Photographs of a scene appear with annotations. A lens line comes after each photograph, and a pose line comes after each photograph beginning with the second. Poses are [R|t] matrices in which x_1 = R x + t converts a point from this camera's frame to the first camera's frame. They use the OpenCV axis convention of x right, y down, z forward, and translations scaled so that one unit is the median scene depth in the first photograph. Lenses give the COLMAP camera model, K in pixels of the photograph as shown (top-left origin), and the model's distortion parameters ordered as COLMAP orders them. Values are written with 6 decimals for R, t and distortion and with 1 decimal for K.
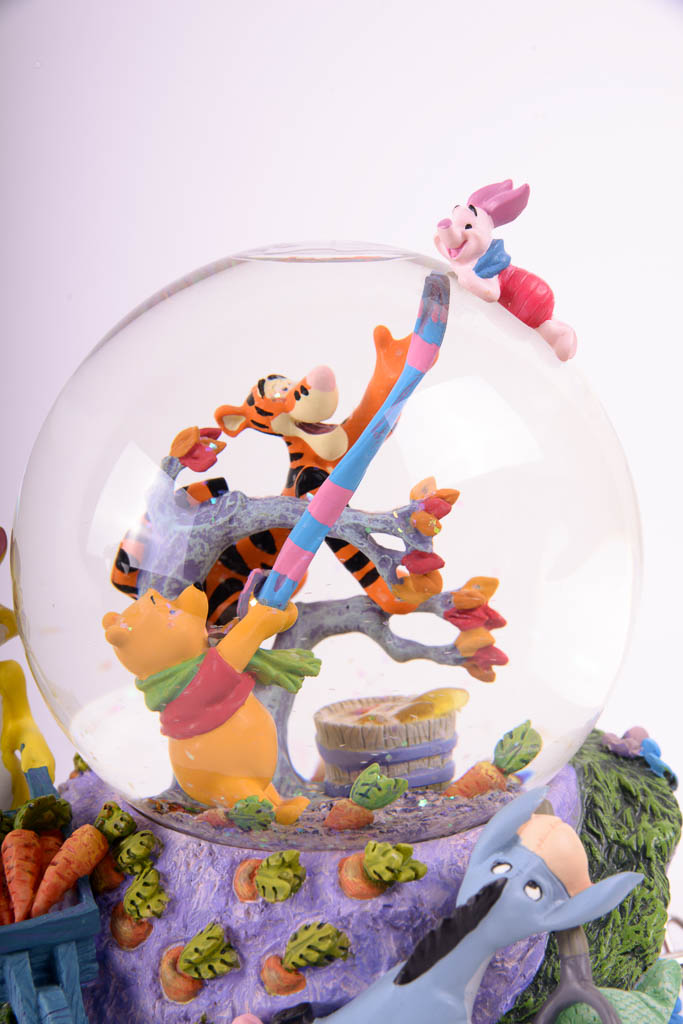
lens RADIAL K [[1618.8, 0, 341.5], [0, 1618.8, 512.0], [0, 0, 1]] dist [0.002068, 0.042243]
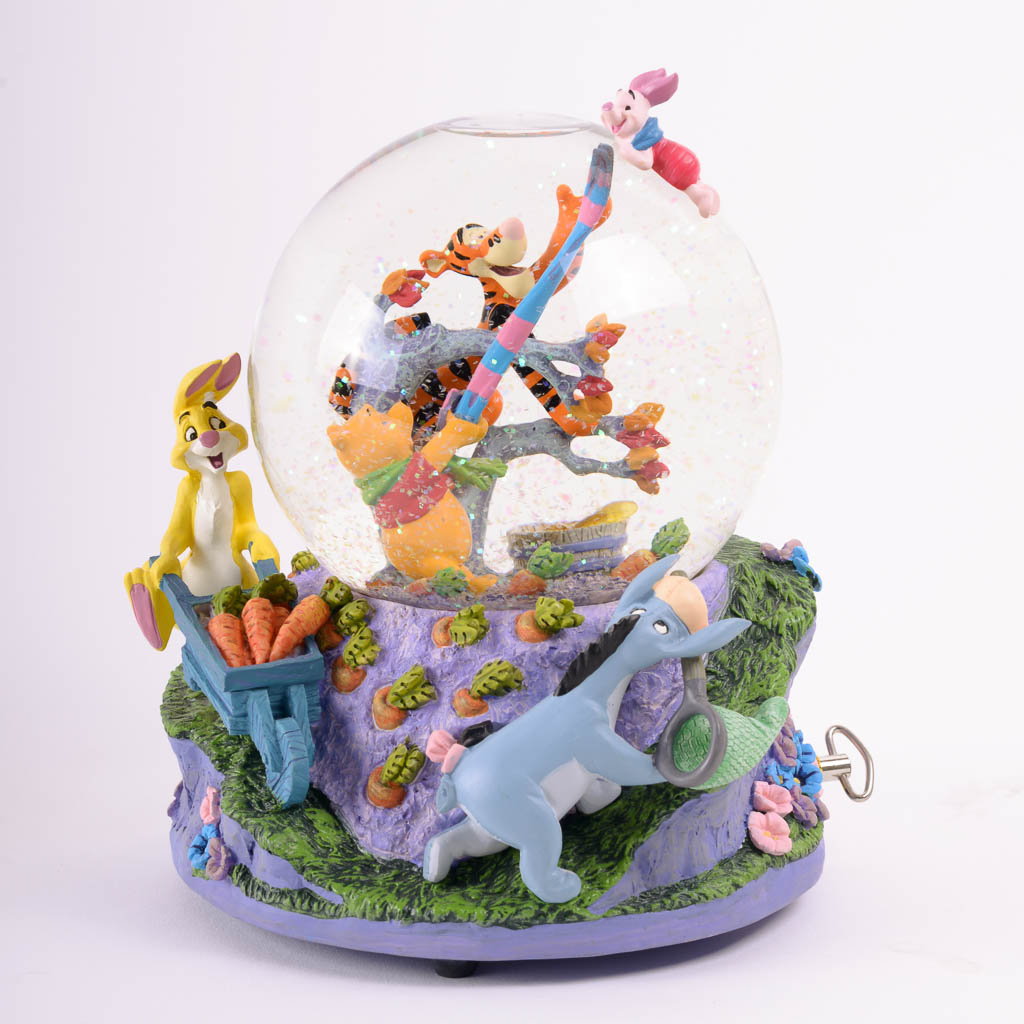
lens RADIAL K [[3424.1, 0, 511.9], [0, 3424.1, 475.9], [0, 0, 1]] dist [0.167742, 0.024675]
pose [[0.998948, 0.010588, -0.044629, 0.108671], [-0.010063, 0.999878, 0.011979, 0.072066], [0.044750, -0.011517, 0.998932, -1.594332]]
